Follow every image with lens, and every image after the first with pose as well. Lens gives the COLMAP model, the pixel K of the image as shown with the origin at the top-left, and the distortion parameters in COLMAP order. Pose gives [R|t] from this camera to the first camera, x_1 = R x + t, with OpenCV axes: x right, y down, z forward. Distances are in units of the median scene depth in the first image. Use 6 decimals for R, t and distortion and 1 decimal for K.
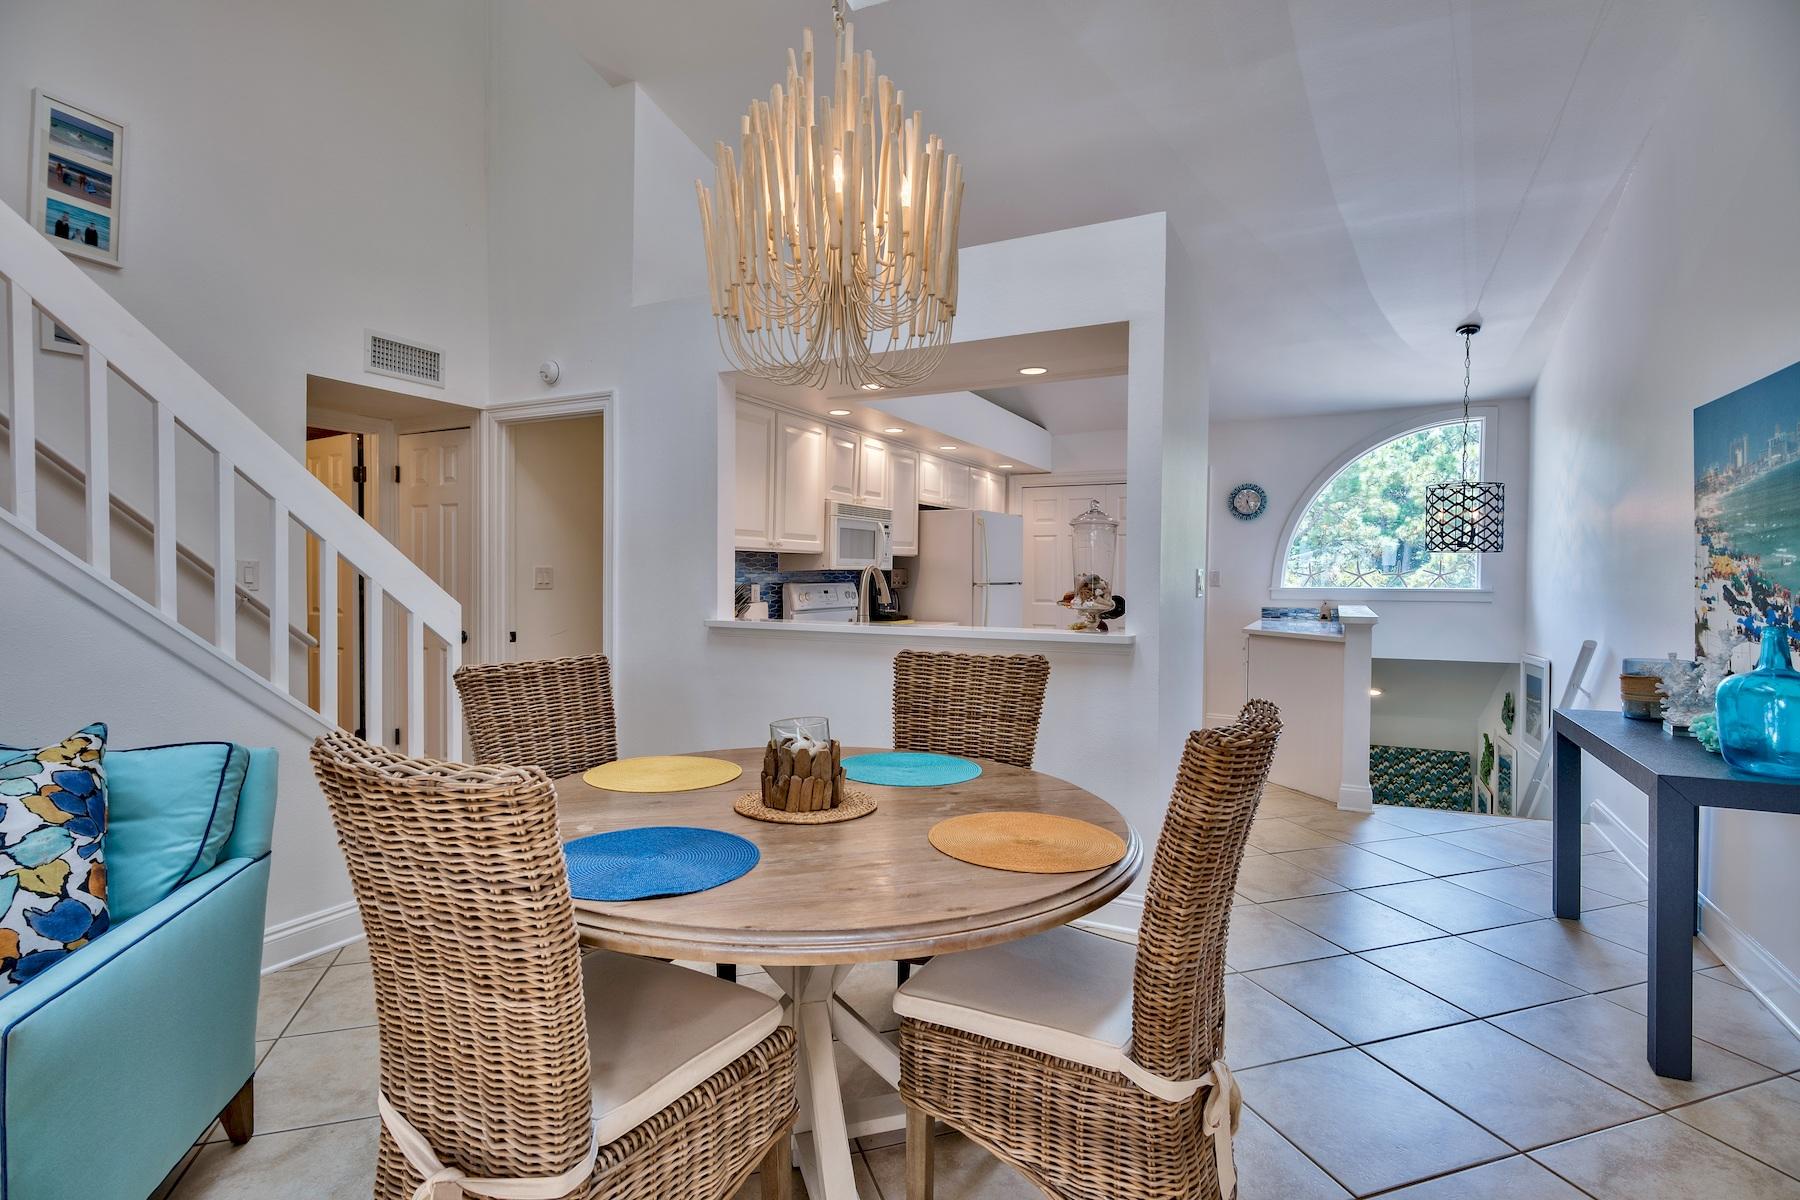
lens RADIAL K [[888.5, 0, 900.1], [0, 888.5, 584.7], [0, 0, 1]] dist [-0.001089, -0.001039]
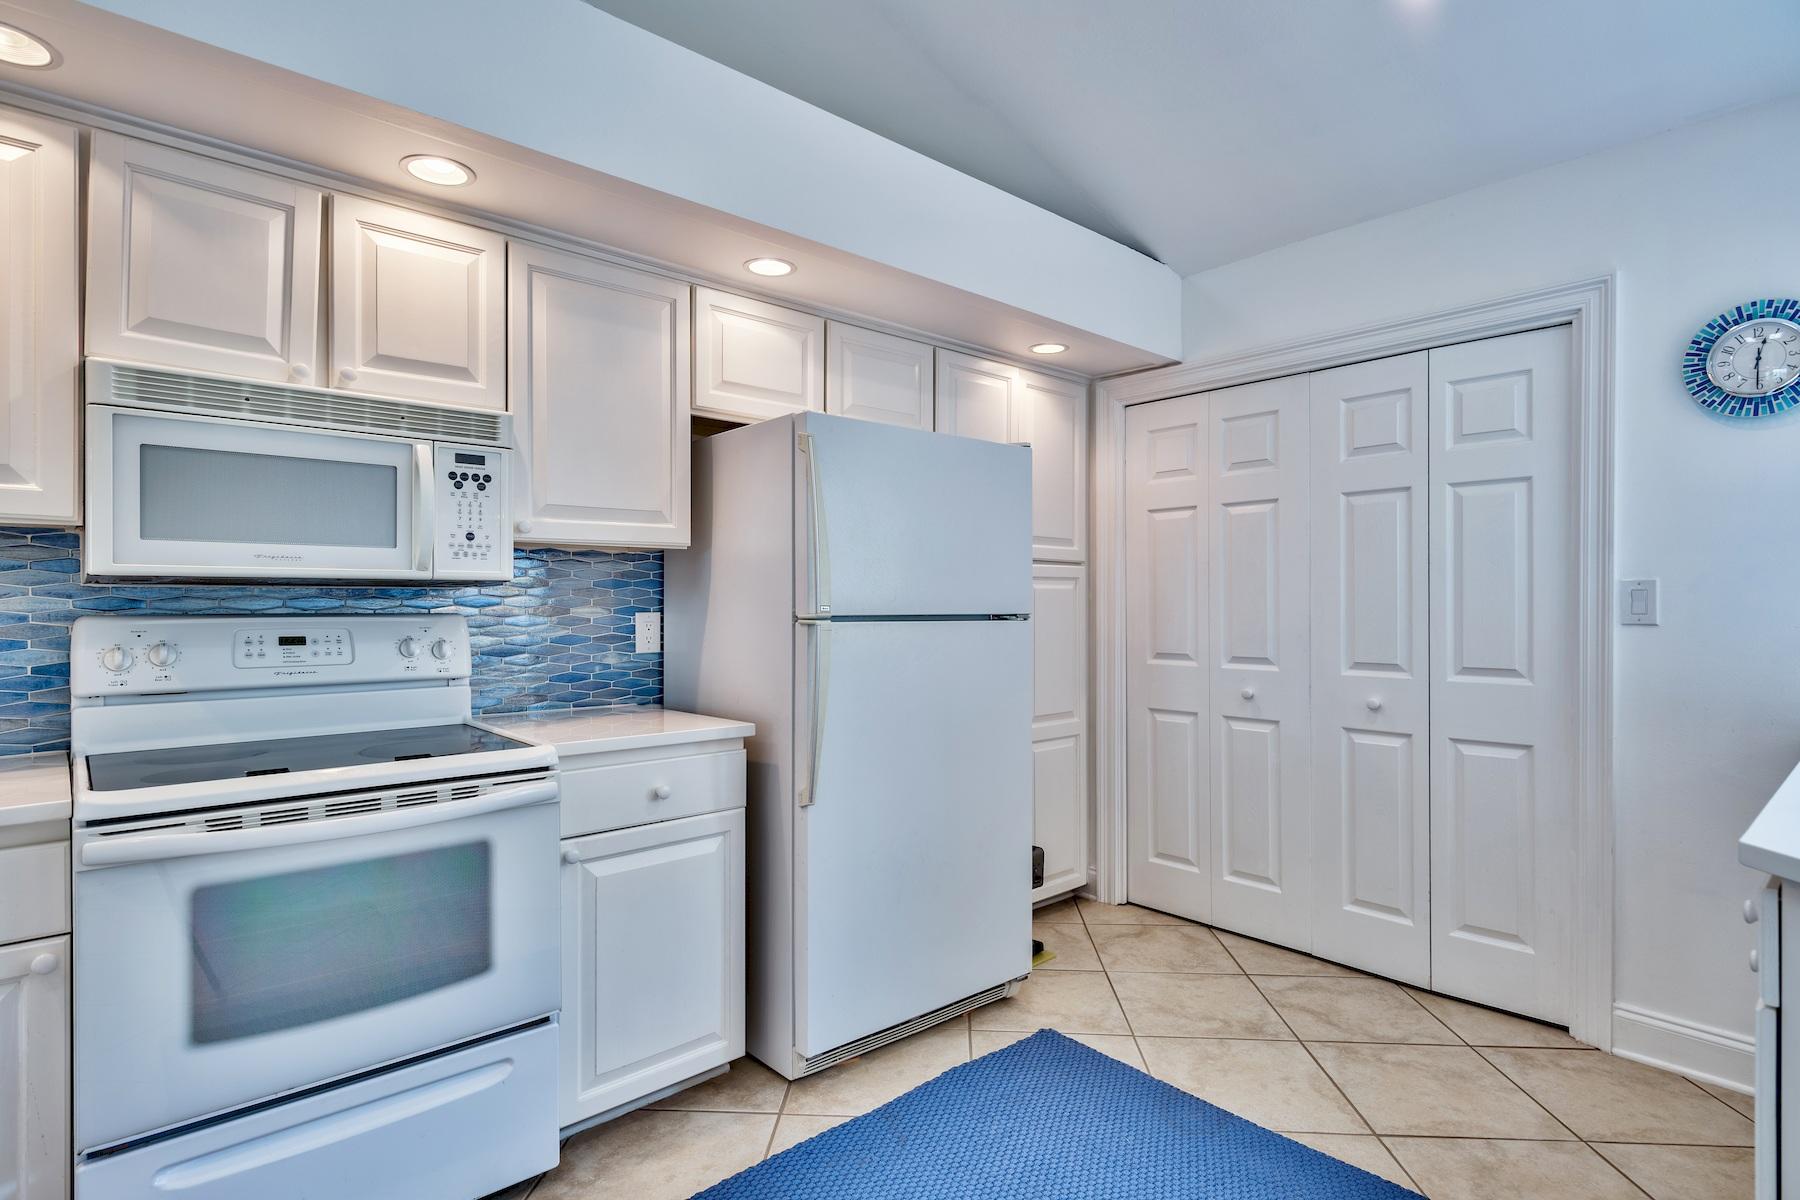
lens RADIAL K [[916.1, 0, 896.6], [0, 916.1, 600.4], [0, 0, 1]] dist [-0.005004, 0.000107]
pose [[0.929020, -0.003855, -0.370009, 0.227465], [-0.002365, 0.999863, -0.016354, -0.002197], [0.370022, 0.016068, 0.928884, 0.590085]]
